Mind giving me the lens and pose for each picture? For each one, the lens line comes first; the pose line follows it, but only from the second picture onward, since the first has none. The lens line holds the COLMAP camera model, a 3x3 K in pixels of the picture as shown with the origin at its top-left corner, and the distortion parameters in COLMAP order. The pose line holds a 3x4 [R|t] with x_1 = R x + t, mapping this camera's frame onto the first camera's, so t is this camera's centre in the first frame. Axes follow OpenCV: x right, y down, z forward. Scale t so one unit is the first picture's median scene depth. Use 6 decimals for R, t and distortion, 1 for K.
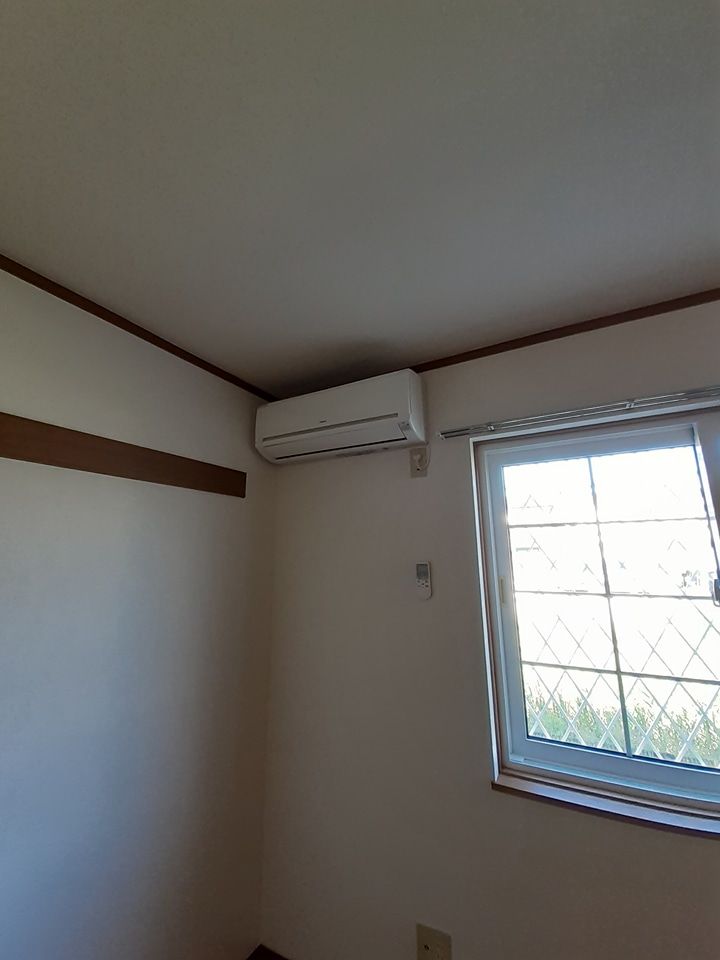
lens RADIAL K [[382.3, 0, 360.0], [0, 382.3, 480.0], [0, 0, 1]] dist [-0.000080, 0.000011]
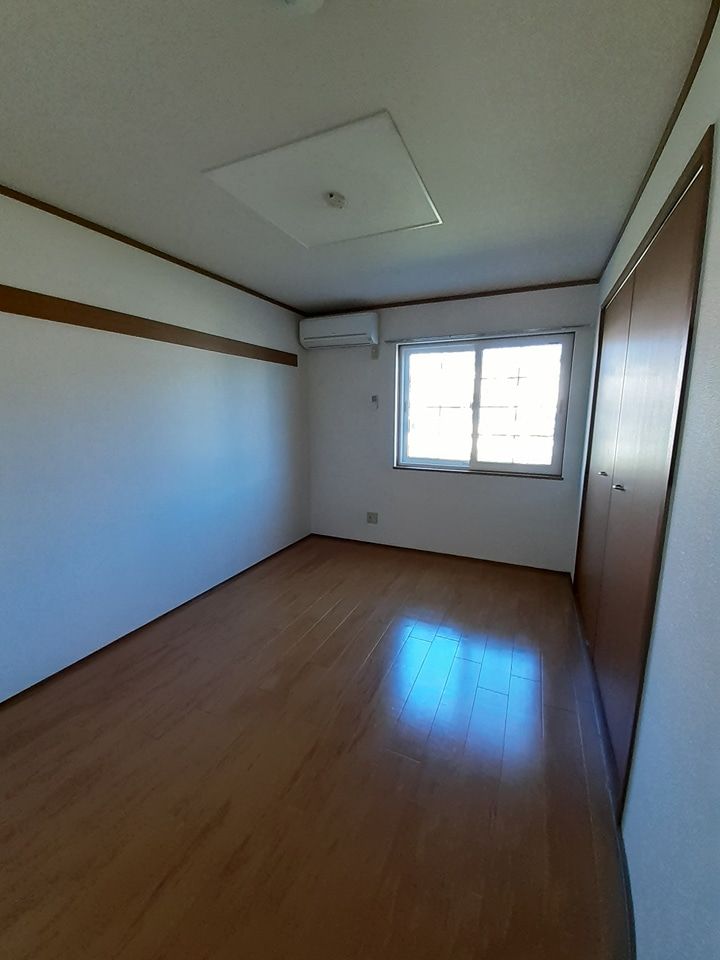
lens RADIAL K [[382.3, 0, 360.0], [0, 382.3, 480.0], [0, 0, 1]] dist [-0.000080, 0.000011]
pose [[0.995429, -0.006971, 0.095246, -0.163687], [-0.028040, 0.932040, 0.361269, -0.162415], [-0.091291, -0.362289, 0.927584, -1.421959]]
